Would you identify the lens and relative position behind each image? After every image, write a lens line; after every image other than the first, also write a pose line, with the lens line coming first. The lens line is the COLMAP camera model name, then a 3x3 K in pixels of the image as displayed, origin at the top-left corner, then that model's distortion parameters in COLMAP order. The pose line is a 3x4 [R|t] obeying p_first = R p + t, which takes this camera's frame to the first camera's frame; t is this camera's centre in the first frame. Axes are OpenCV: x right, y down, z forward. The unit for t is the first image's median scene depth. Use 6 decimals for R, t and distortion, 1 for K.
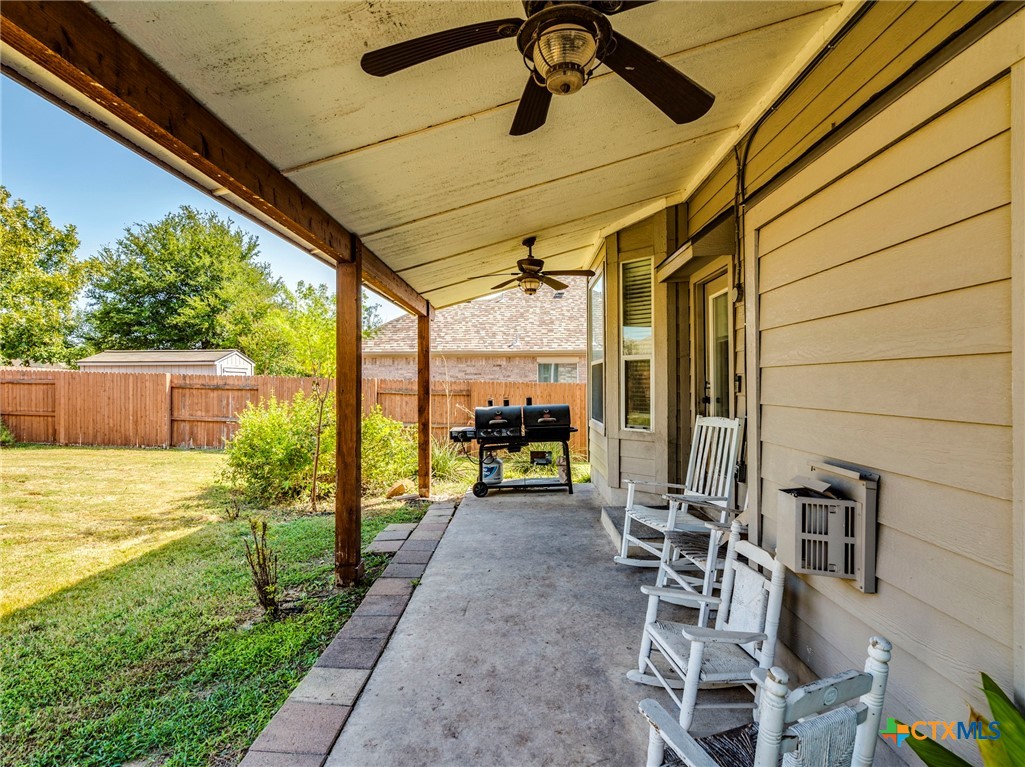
lens RADIAL K [[525.8, 0, 514.9], [0, 525.8, 387.2], [0, 0, 1]] dist [-0.003656, -0.000070]
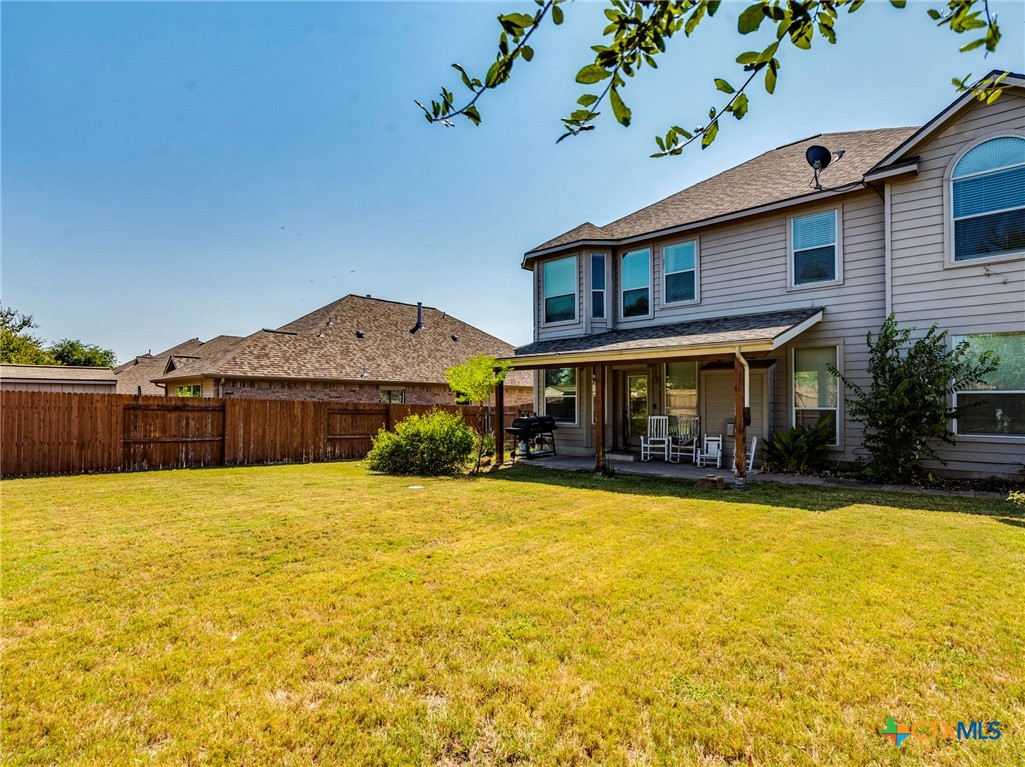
lens RADIAL K [[525.8, 0, 513.9], [0, 525.8, 391.1], [0, 0, 1]] dist [-0.003656, -0.000070]
pose [[0.676335, 0.021978, 0.736266, -0.878809], [0.001462, 0.999513, -0.031179, -0.000377], [-0.736593, 0.022164, 0.675973, -0.191531]]
